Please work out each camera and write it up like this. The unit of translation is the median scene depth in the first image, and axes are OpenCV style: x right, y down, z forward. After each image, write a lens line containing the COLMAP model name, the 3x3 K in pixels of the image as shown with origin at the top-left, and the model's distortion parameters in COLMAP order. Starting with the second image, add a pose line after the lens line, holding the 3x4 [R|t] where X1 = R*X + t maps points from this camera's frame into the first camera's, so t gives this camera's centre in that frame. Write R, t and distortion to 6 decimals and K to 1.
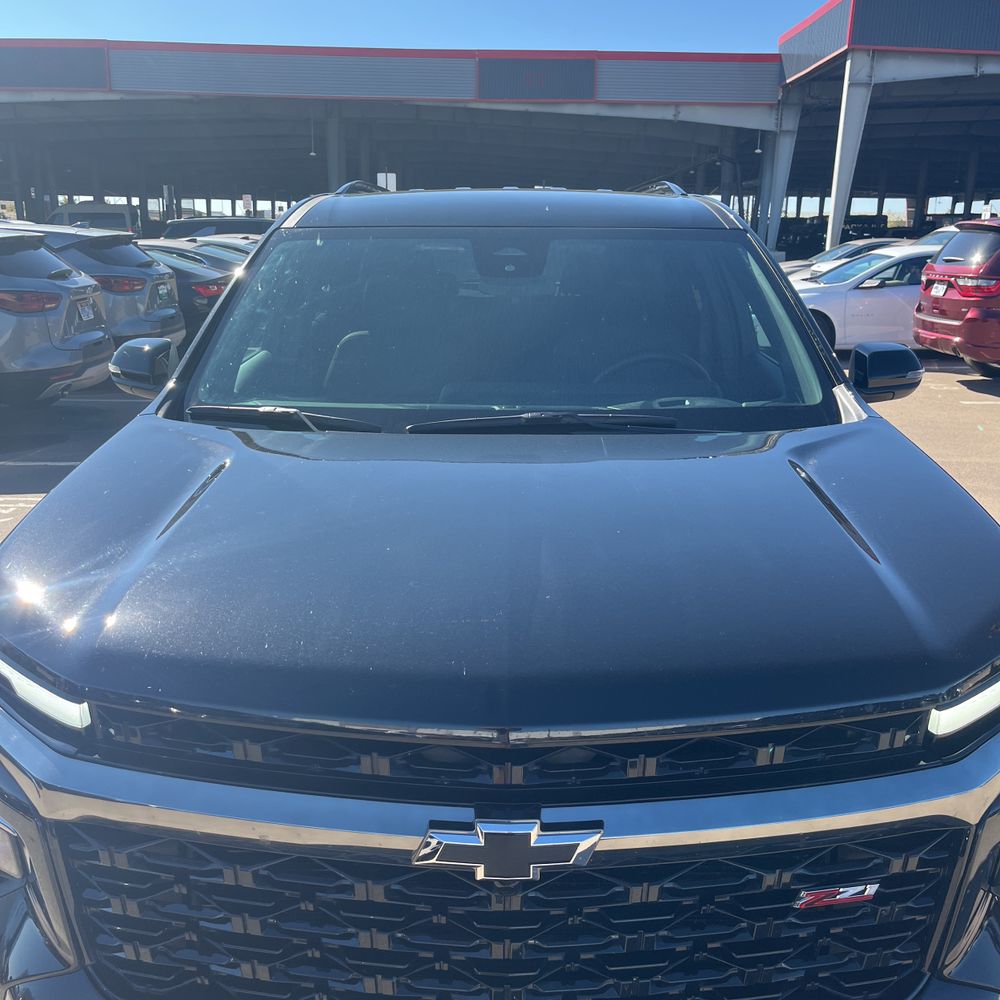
lens RADIAL K [[1067.7, 0, 487.0], [0, 1067.7, 497.3], [0, 0, 1]] dist [0.011223, 0.006387]
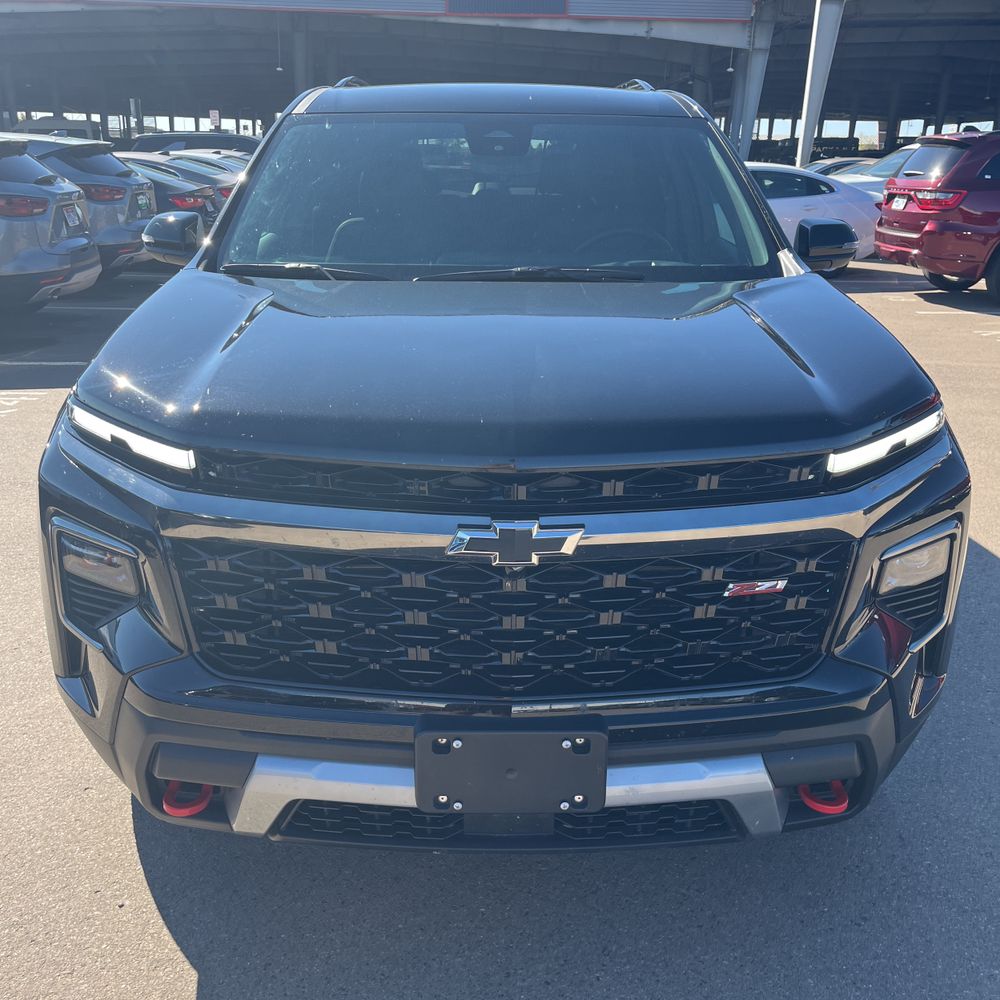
lens RADIAL K [[1067.7, 0, 487.0], [0, 1067.7, 497.3], [0, 0, 1]] dist [0.011223, 0.006387]
pose [[0.999593, -0.003231, 0.028347, -0.026689], [0.001329, 0.997762, 0.066849, 0.086526], [-0.028499, -0.066784, 0.997360, -0.171252]]
